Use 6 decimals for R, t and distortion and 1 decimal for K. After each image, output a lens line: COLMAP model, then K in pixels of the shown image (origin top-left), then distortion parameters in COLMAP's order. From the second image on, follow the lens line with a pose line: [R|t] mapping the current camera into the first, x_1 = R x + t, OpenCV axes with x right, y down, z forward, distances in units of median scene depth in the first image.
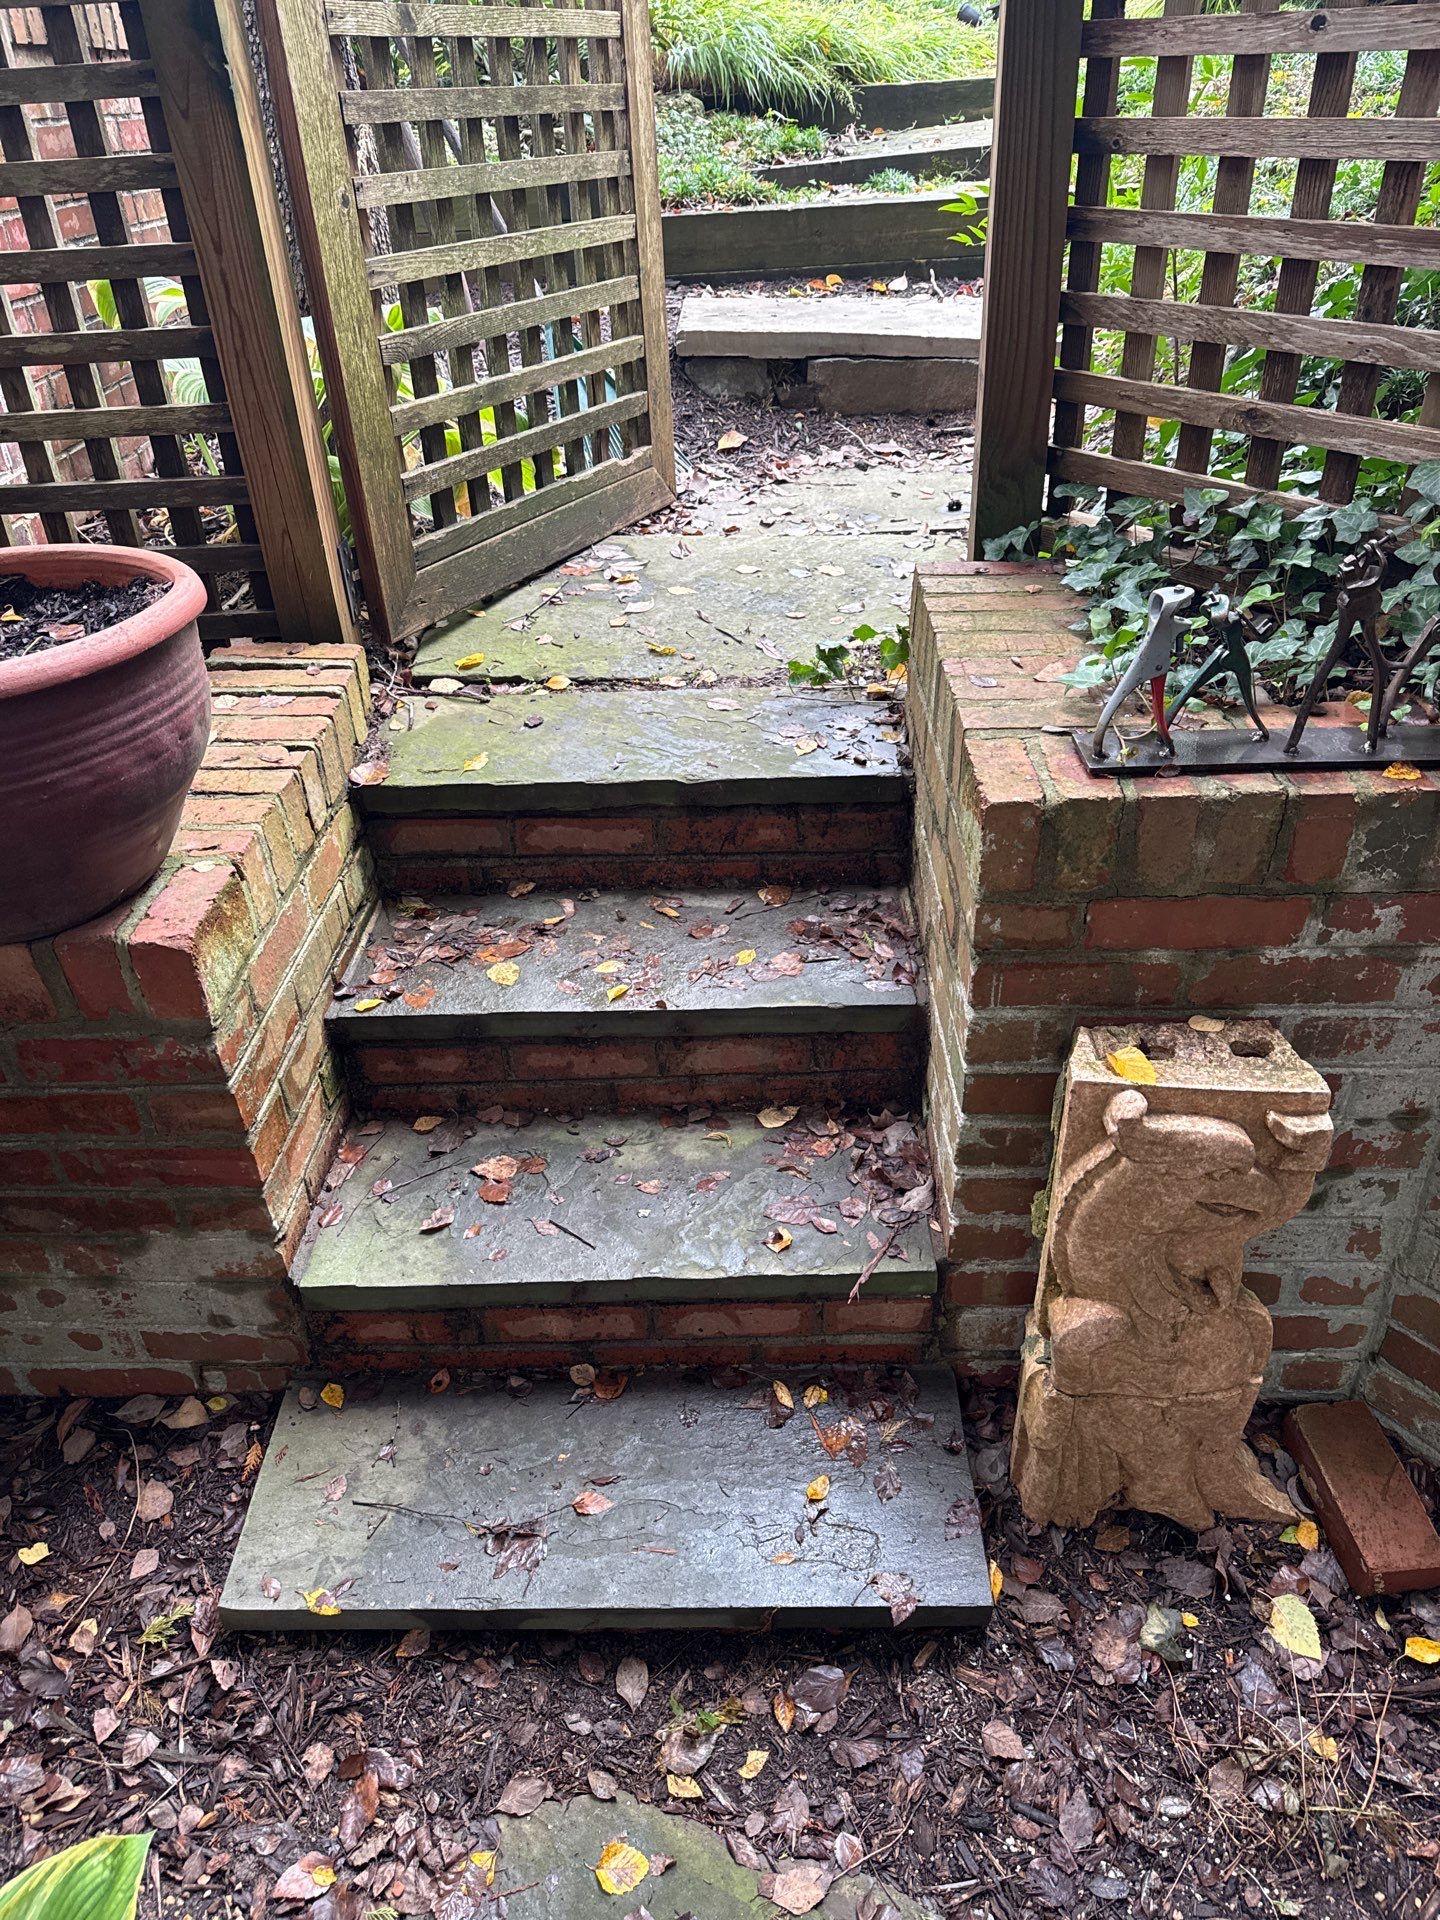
lens RADIAL K [[1332.9, 0, 719.5], [0, 1332.9, 918.8], [0, 0, 1]] dist [0.175658, -0.224599]
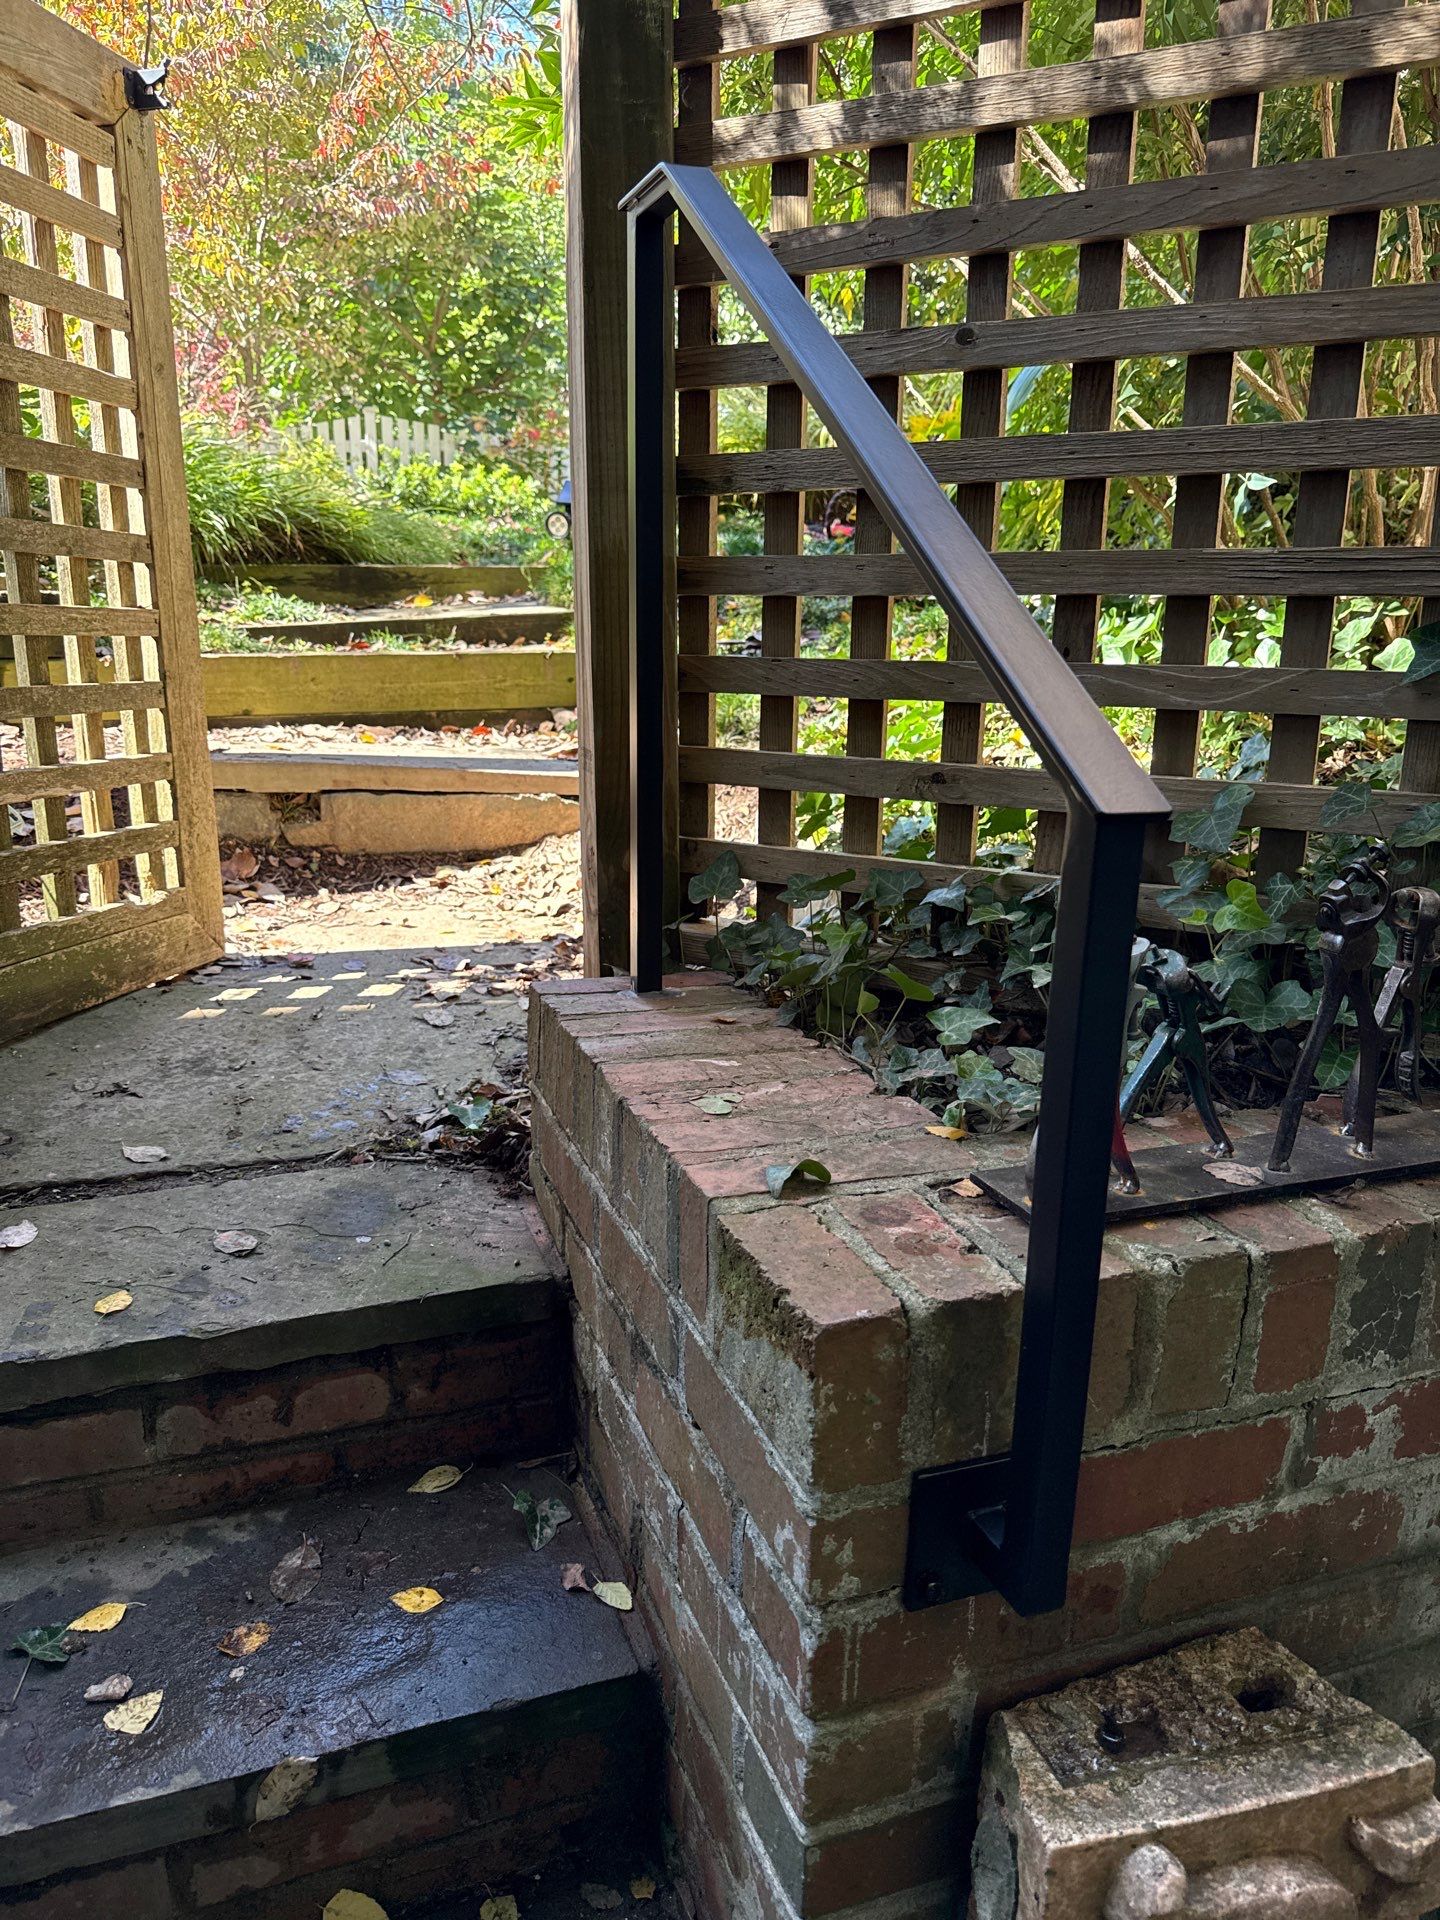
lens RADIAL K [[1387.3, 0, 720.0], [0, 1387.3, 960.0], [0, 0, 1]] dist [-0.040464, -0.000099]
pose [[0.935437, -0.037061, 0.351546, -0.024185], [0.143836, 0.948345, -0.282760, -0.072181], [-0.322908, 0.315069, 0.892447, 0.457022]]
